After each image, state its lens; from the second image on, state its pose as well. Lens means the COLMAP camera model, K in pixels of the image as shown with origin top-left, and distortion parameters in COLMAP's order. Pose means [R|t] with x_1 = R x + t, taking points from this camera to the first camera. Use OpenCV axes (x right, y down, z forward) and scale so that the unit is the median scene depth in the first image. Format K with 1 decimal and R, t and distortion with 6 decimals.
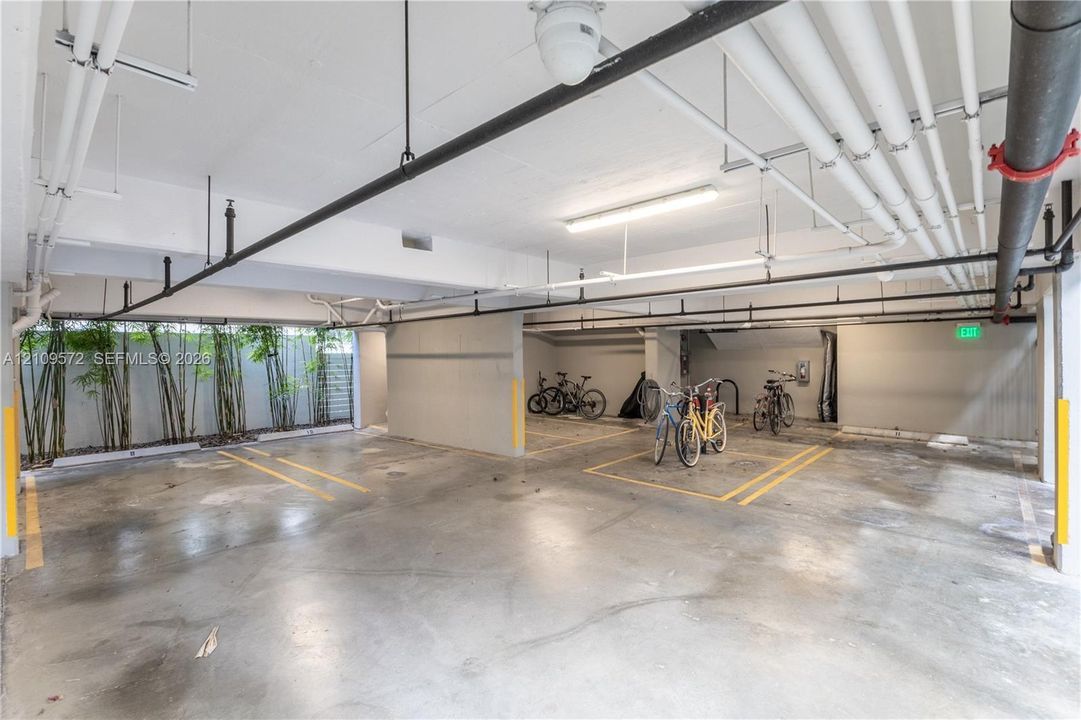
lens RADIAL K [[530.7, 0, 537.3], [0, 530.7, 348.0], [0, 0, 1]] dist [-0.000010, -0.000314]
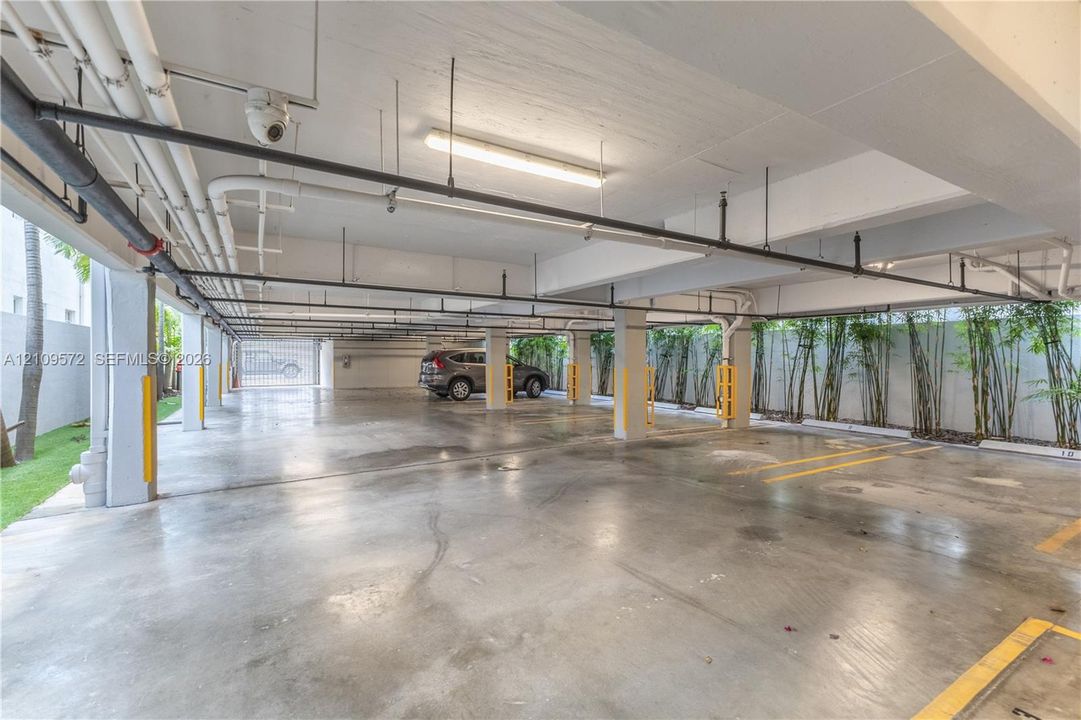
lens RADIAL K [[472.7, 0, 540.5], [0, 472.7, 360.0], [0, 0, 1]] dist [-0.002991, -0.000906]
pose [[-0.310735, 0.015683, -0.950367, 0.681998], [0.009163, 0.999867, 0.013504, 0.033713], [0.950452, -0.004512, -0.310837, 0.955527]]
